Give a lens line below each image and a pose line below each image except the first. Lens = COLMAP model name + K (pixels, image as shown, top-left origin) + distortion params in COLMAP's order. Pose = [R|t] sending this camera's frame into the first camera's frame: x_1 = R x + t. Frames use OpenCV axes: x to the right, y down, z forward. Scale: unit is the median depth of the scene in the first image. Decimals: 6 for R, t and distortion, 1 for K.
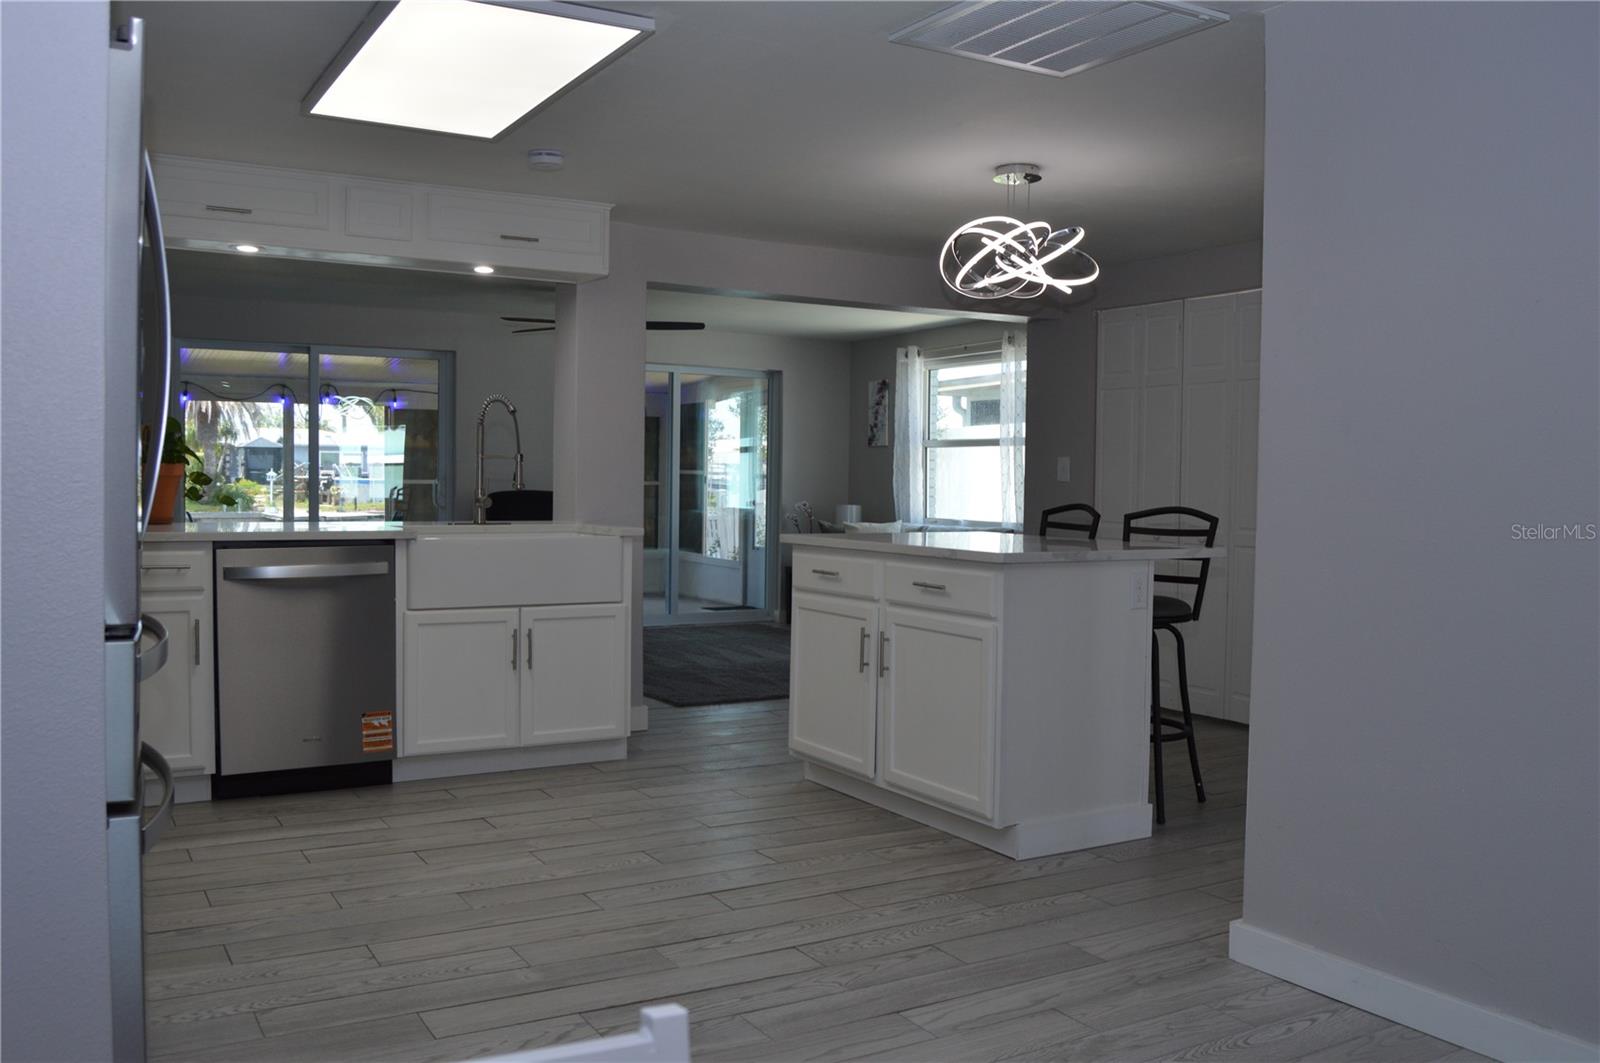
lens RADIAL K [[1331.0, 0, 800.0], [0, 1331.0, 531.5], [0, 0, 1]] dist [-0.134369, 0.003163]
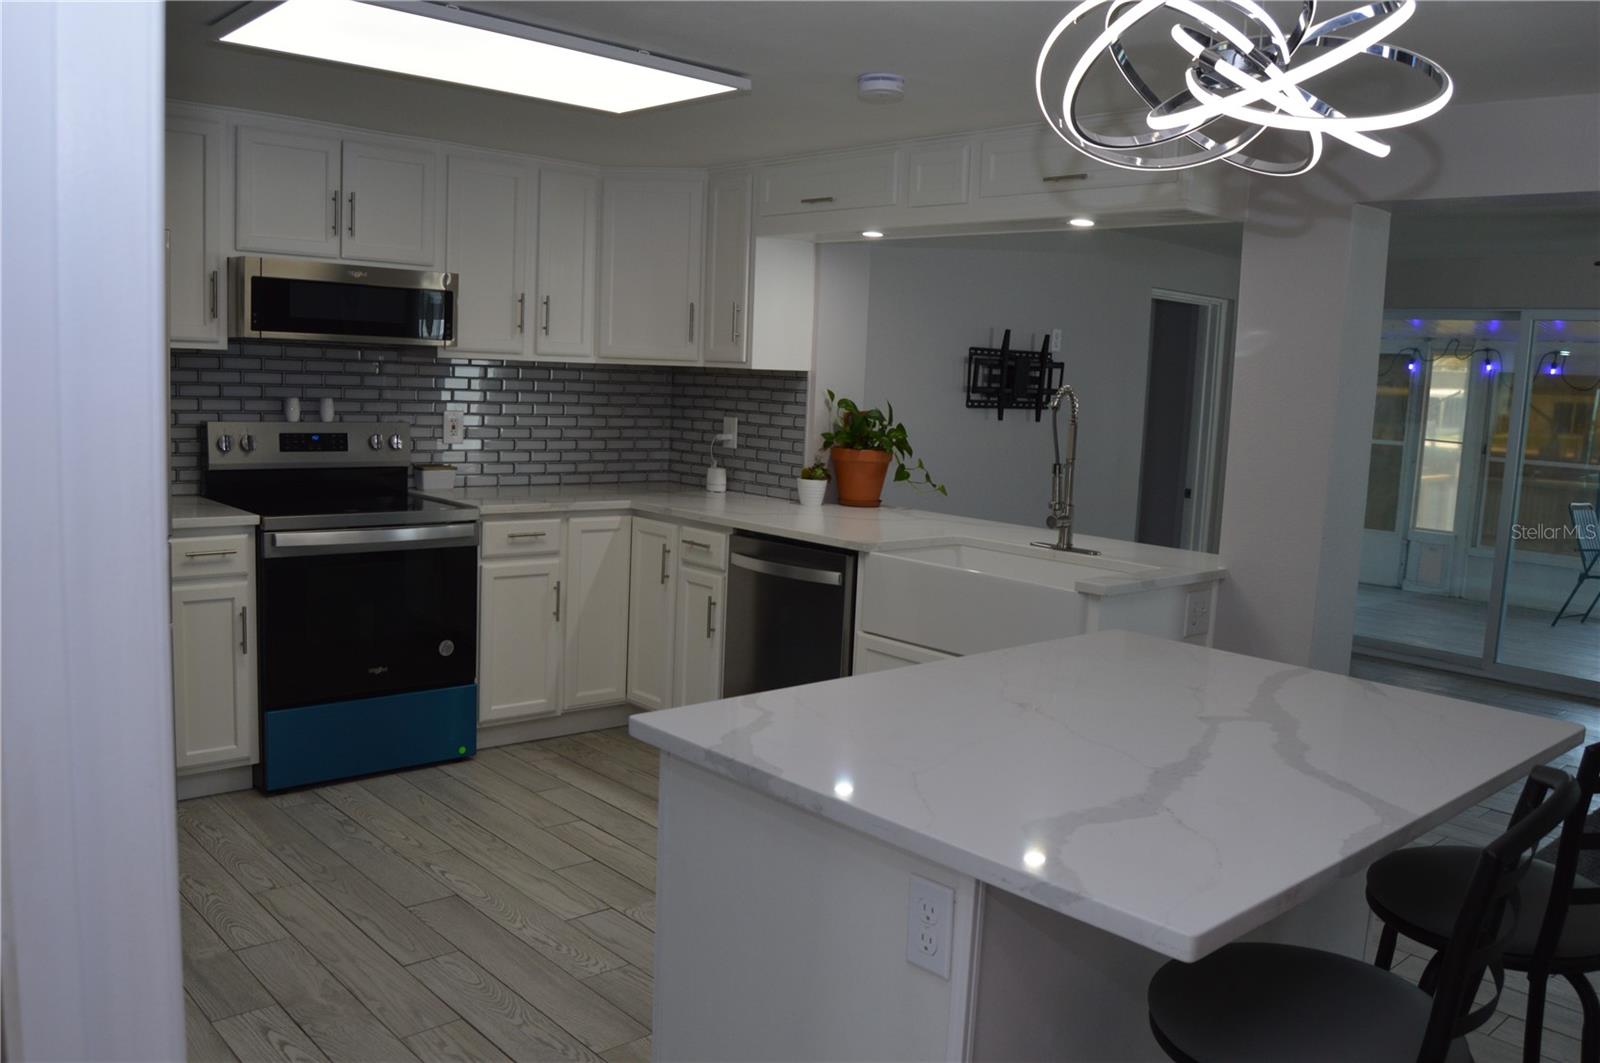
lens RADIAL K [[1276.4, 0, 800.0], [0, 1276.4, 531.5], [0, 0, 1]] dist [-0.099678, 0.041432]
pose [[0.202585, 0.120564, -0.971815, 0.666472], [-0.081922, 0.991000, 0.105867, -0.119870], [0.975832, 0.058166, 0.210639, 0.984552]]
